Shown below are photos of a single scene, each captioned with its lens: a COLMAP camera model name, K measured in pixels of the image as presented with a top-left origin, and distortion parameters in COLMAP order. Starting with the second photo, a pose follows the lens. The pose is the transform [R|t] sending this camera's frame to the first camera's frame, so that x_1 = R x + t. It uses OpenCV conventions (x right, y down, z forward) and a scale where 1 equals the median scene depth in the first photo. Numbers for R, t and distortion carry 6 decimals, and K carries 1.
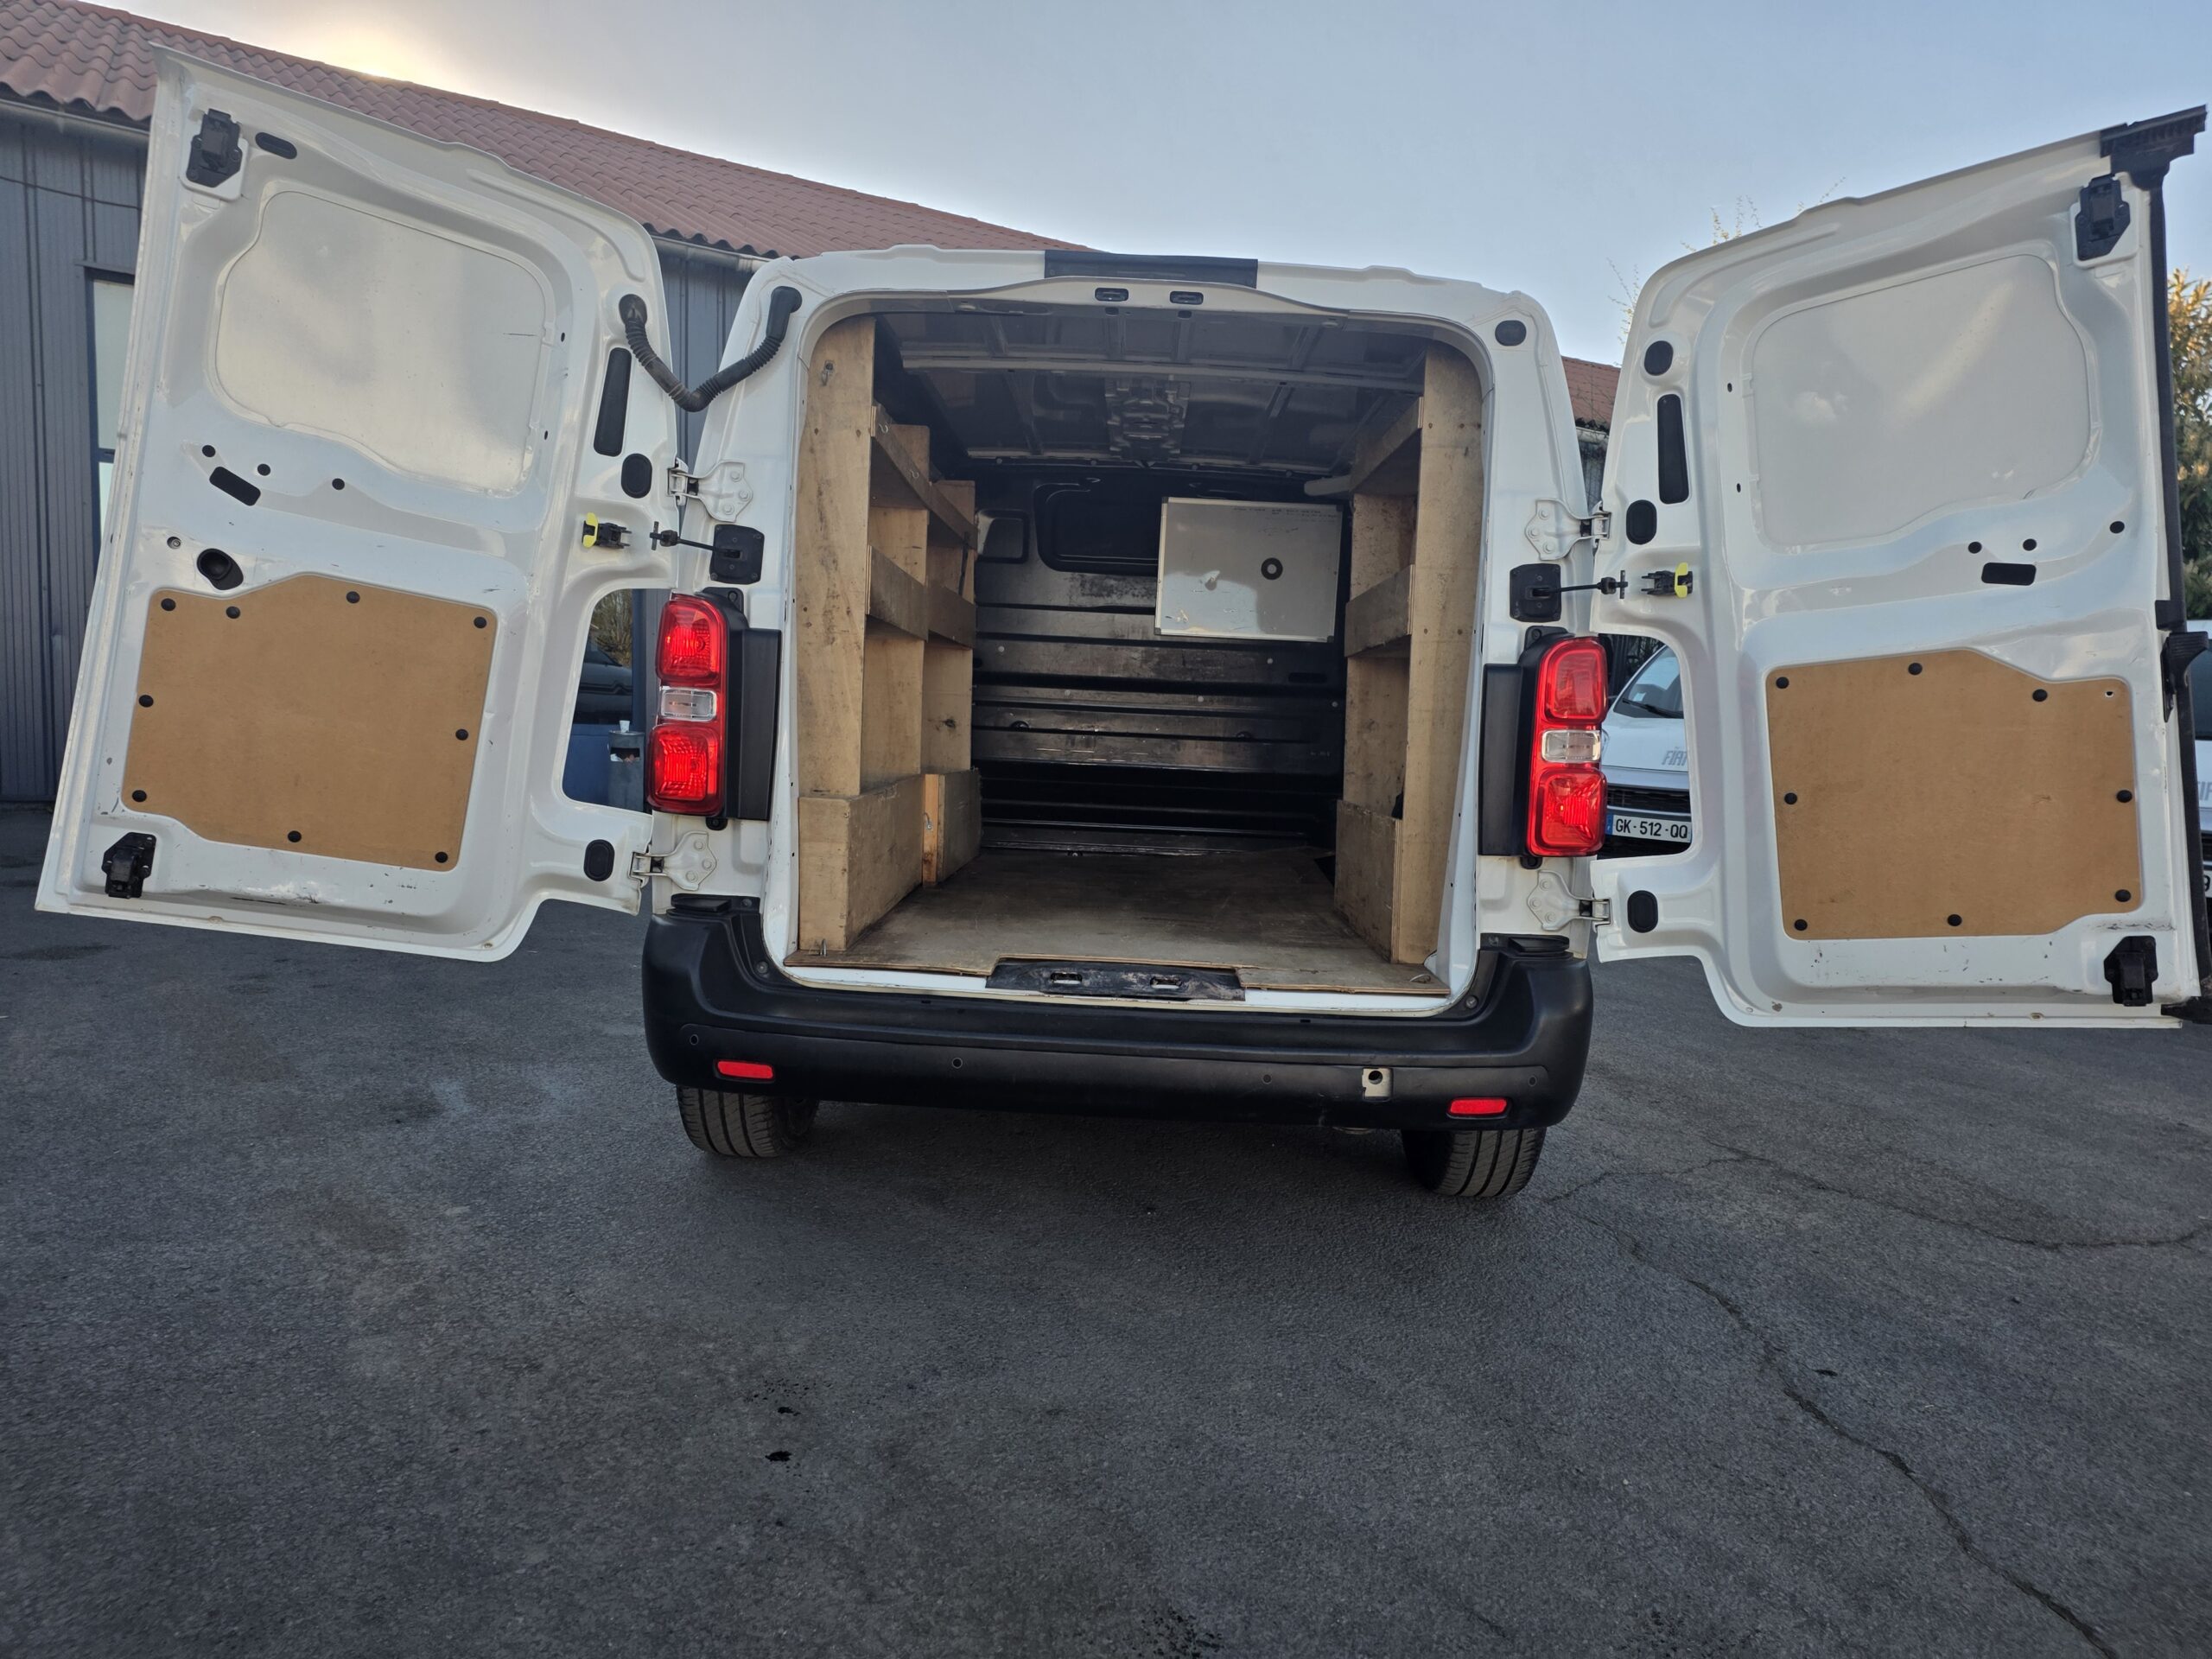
lens RADIAL K [[1478.1, 0, 1102.1], [0, 1478.1, 839.1], [0, 0, 1]] dist [0.081438, -0.076187]
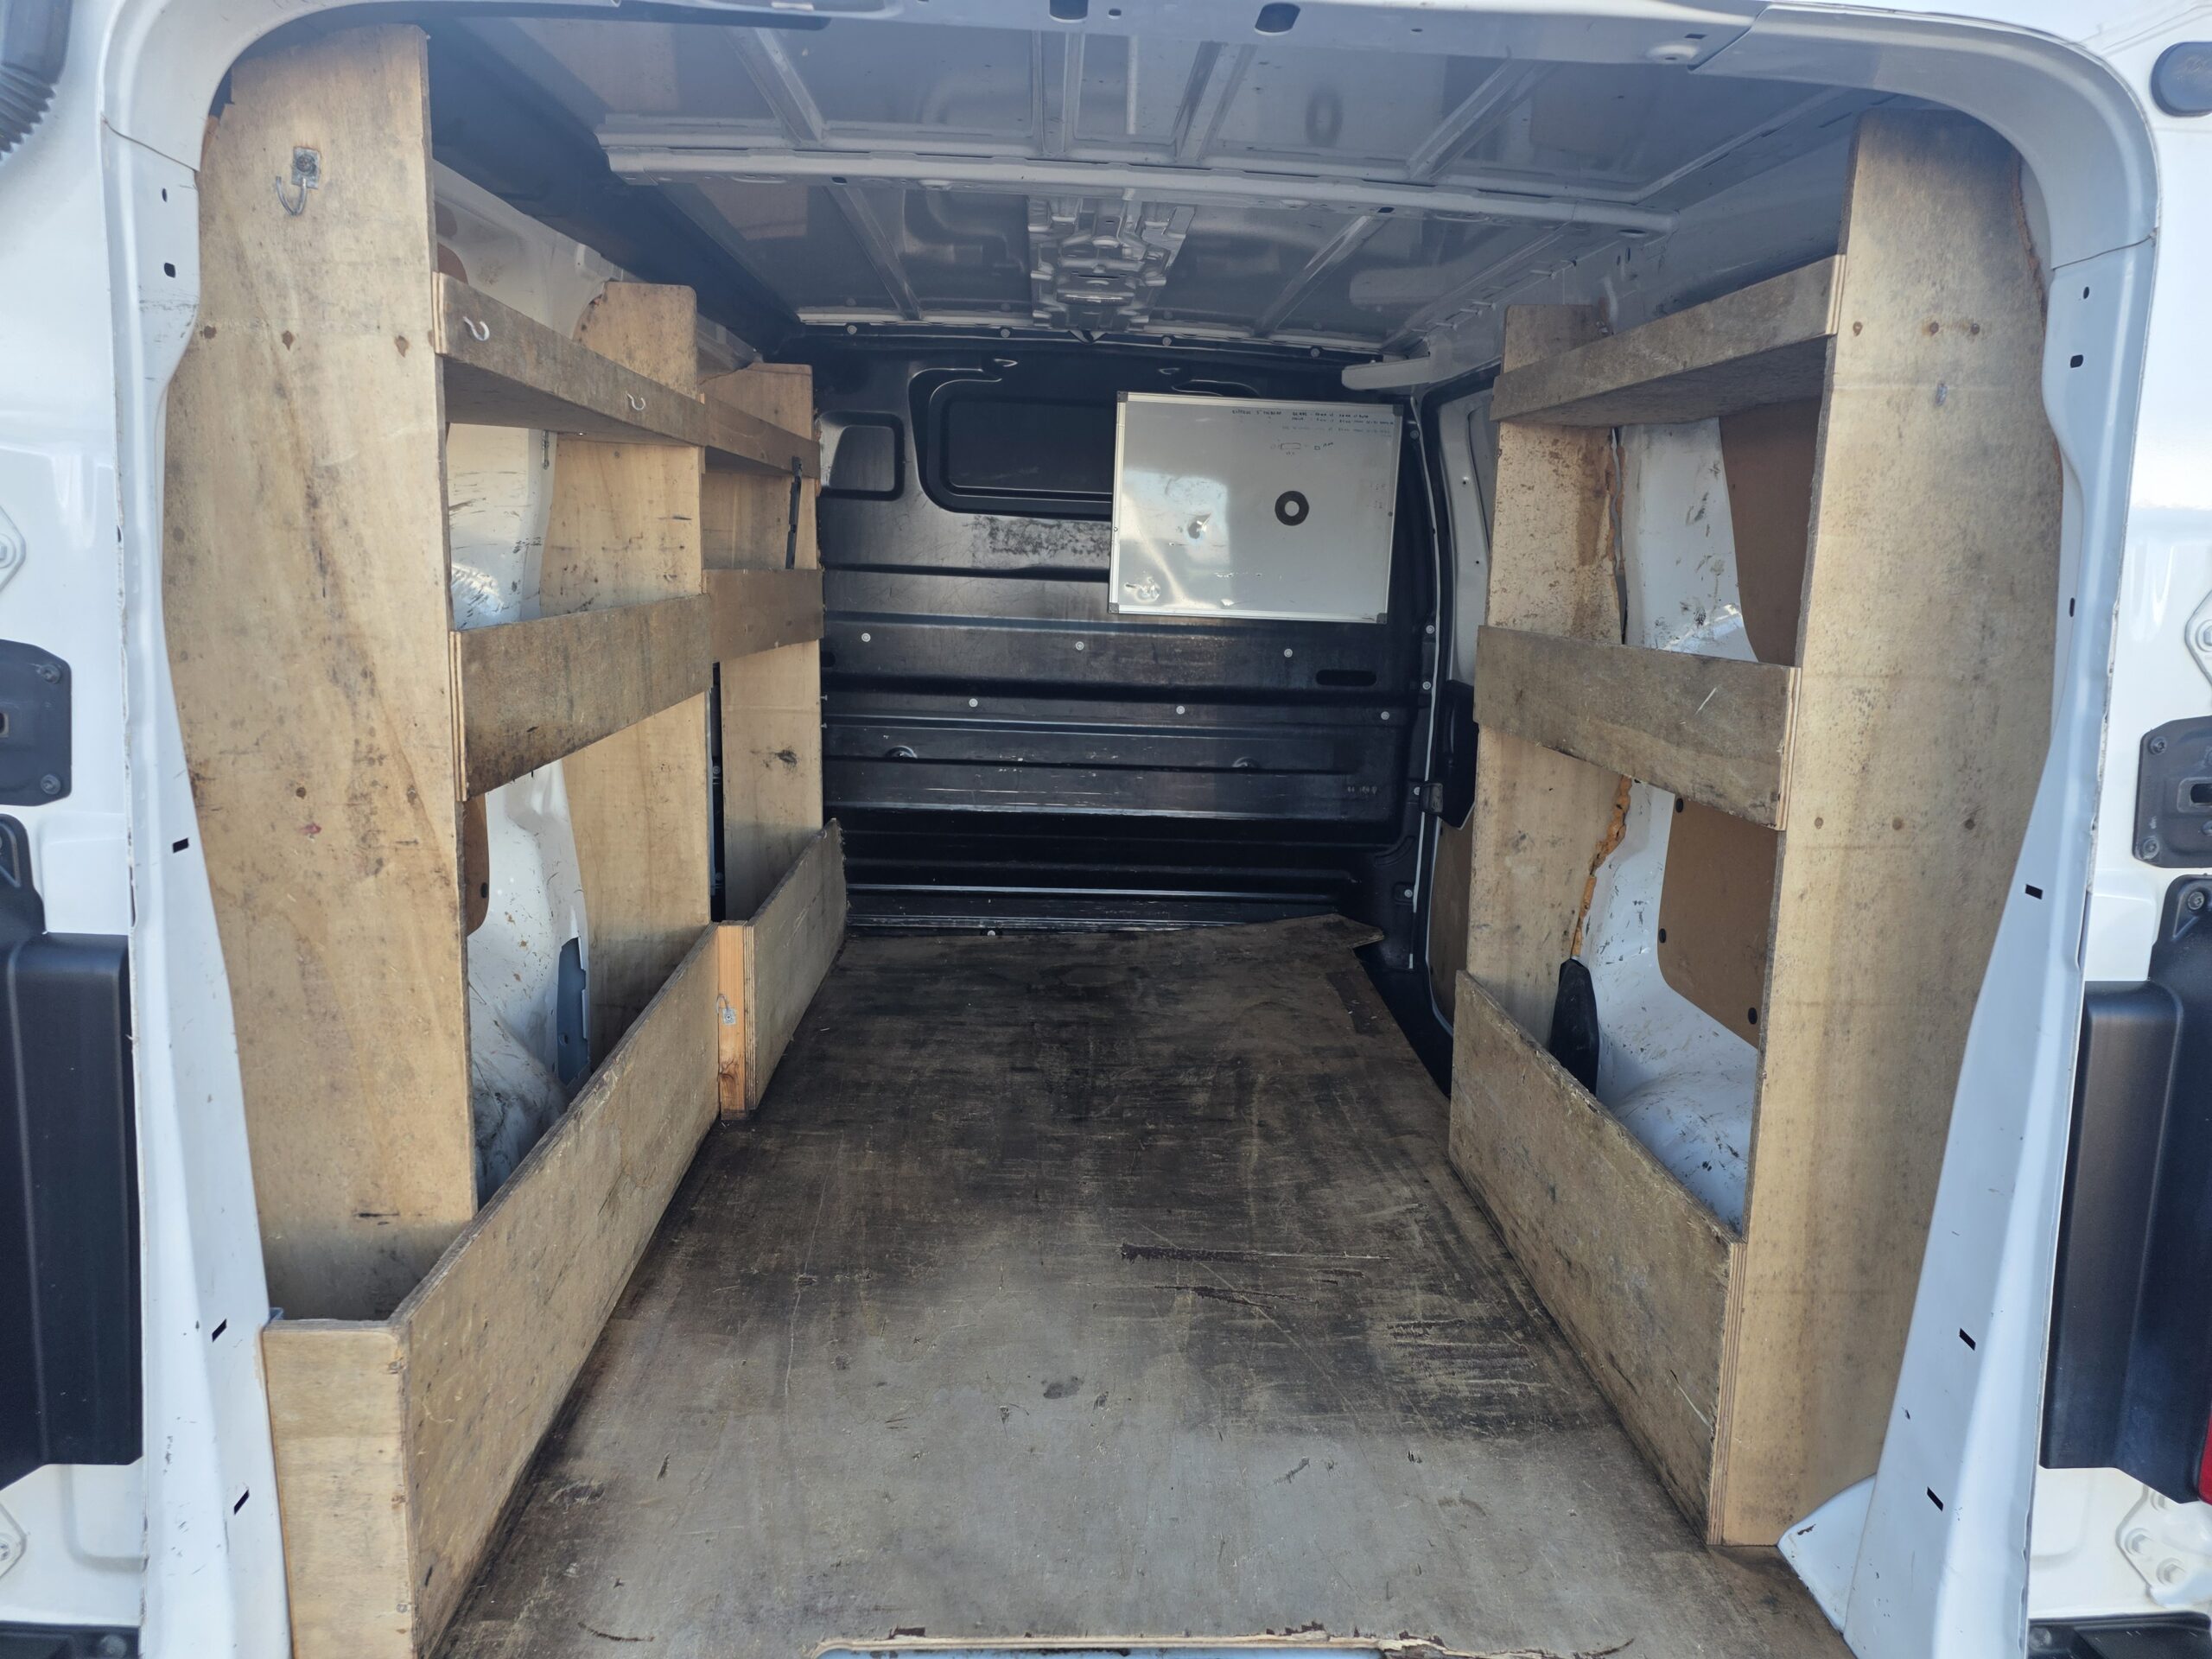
lens RADIAL K [[1522.8, 0, 1117.8], [0, 1522.8, 821.3], [0, 0, 1]] dist [0.089370, -0.105947]
pose [[0.997609, -0.020218, 0.066083, -0.006558], [0.014220, 0.995839, 0.090013, -0.127839], [-0.067628, -0.088858, 0.993746, 0.404526]]
